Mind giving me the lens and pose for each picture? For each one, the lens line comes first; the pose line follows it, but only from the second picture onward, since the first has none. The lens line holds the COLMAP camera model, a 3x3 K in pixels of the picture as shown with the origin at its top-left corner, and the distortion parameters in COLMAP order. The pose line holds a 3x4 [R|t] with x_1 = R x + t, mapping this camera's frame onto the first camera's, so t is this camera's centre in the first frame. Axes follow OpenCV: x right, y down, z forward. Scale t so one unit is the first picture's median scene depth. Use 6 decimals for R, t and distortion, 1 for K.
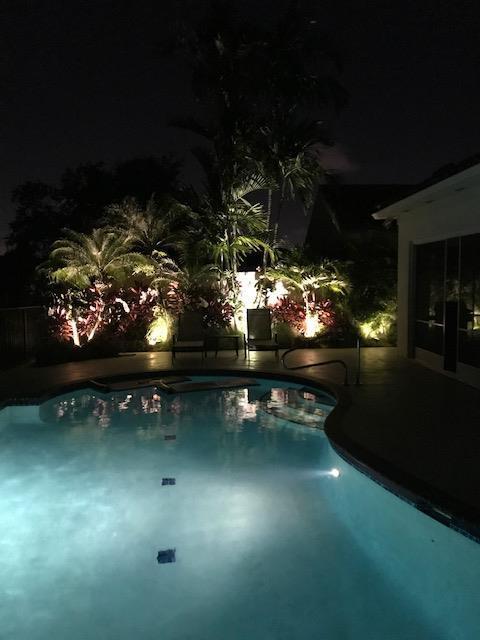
lens RADIAL K [[512.9, 0, 240.0], [0, 512.9, 320.0], [0, 0, 1]] dist [0.003063, 0.001160]
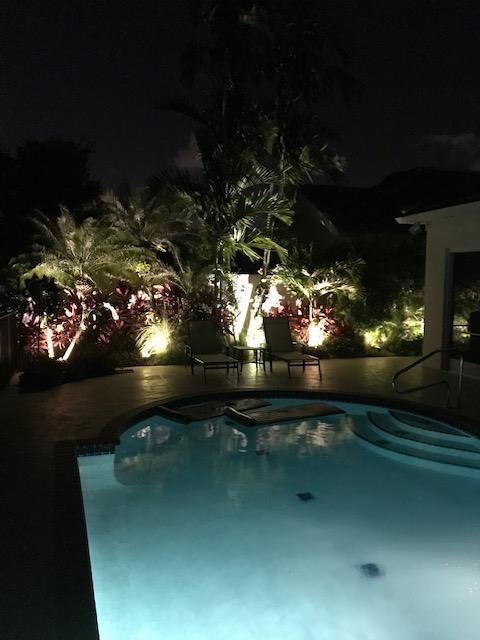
lens RADIAL K [[512.9, 0, 240.0], [0, 512.9, 320.0], [0, 0, 1]] dist [0.003063, 0.001160]
pose [[0.969678, 0.003932, 0.244353, -0.225908], [-0.005026, 0.999980, 0.003852, -0.017961], [-0.244333, -0.004963, 0.969679, 0.133147]]
